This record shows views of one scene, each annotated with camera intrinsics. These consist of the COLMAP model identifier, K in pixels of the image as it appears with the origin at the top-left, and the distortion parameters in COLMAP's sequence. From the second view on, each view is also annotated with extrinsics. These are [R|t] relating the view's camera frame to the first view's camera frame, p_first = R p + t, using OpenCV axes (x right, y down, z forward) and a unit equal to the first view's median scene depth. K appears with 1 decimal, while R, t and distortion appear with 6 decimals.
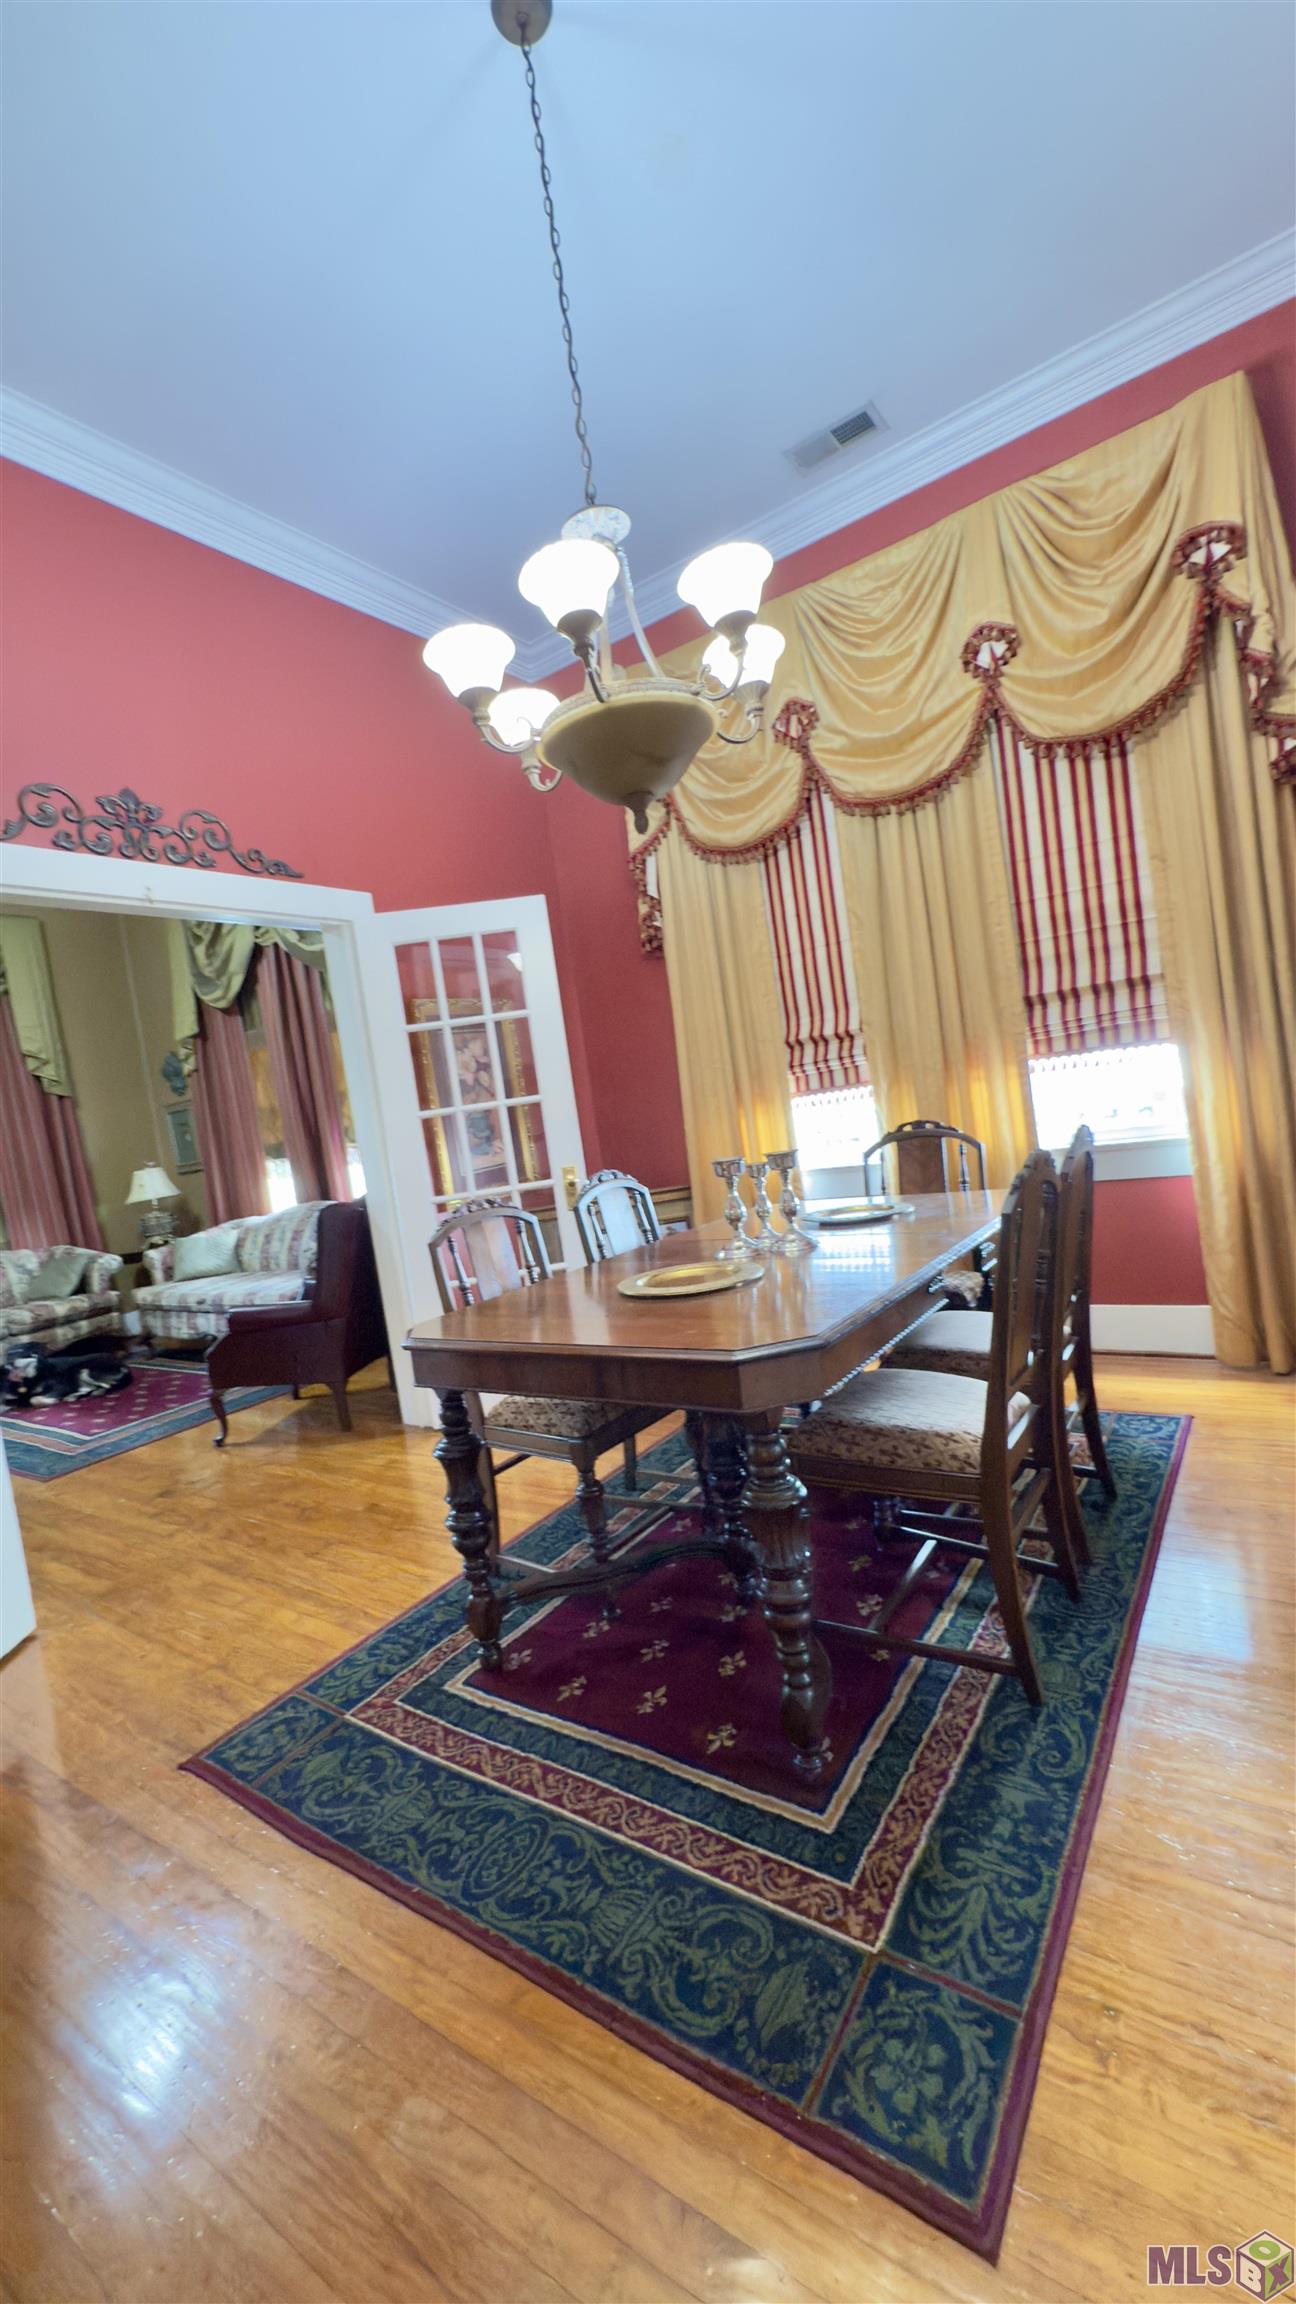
lens RADIAL K [[918.4, 0, 648.0], [0, 918.4, 1152.0], [0, 0, 1]] dist [-0.000964, -0.000543]
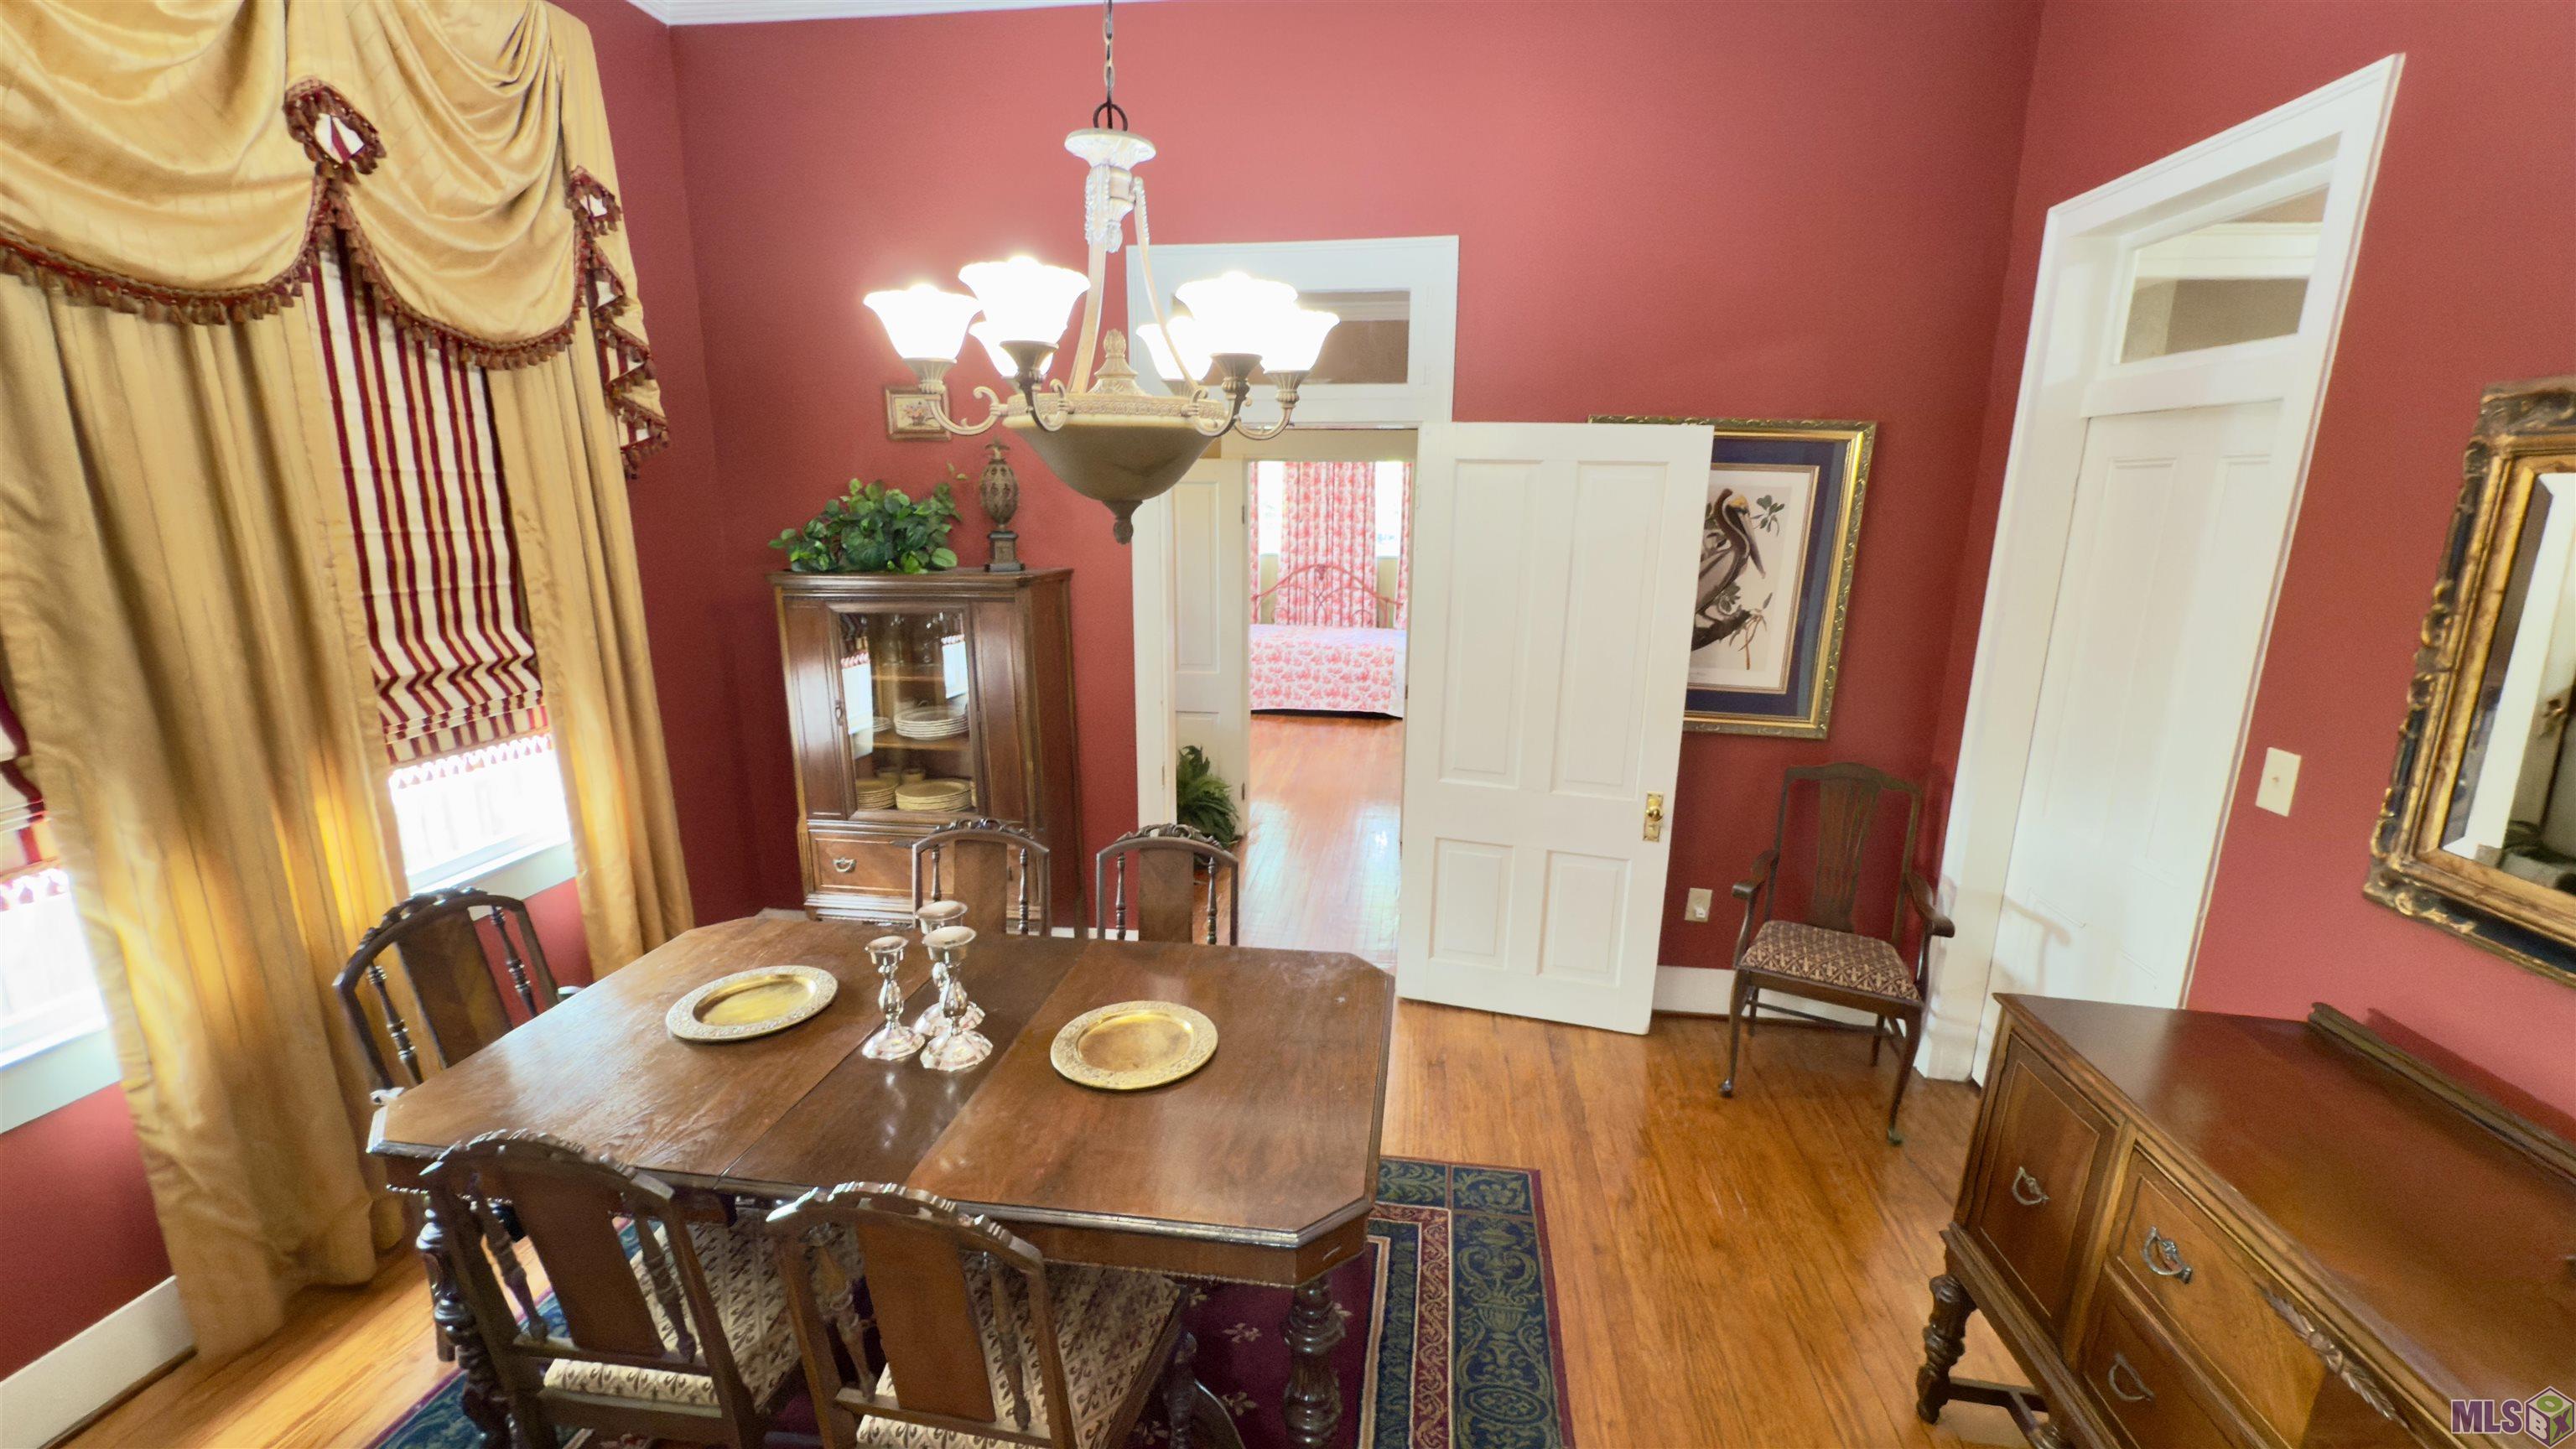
lens RADIAL K [[1026.8, 0, 1288.0], [0, 1026.8, 724.5], [0, 0, 1]] dist [-0.000964, -0.000543]
pose [[-0.446699, -0.061192, 0.892589, -1.121238], [0.100278, 0.987948, 0.117914, -0.339265], [-0.889047, 0.142179, -0.435179, 1.583402]]
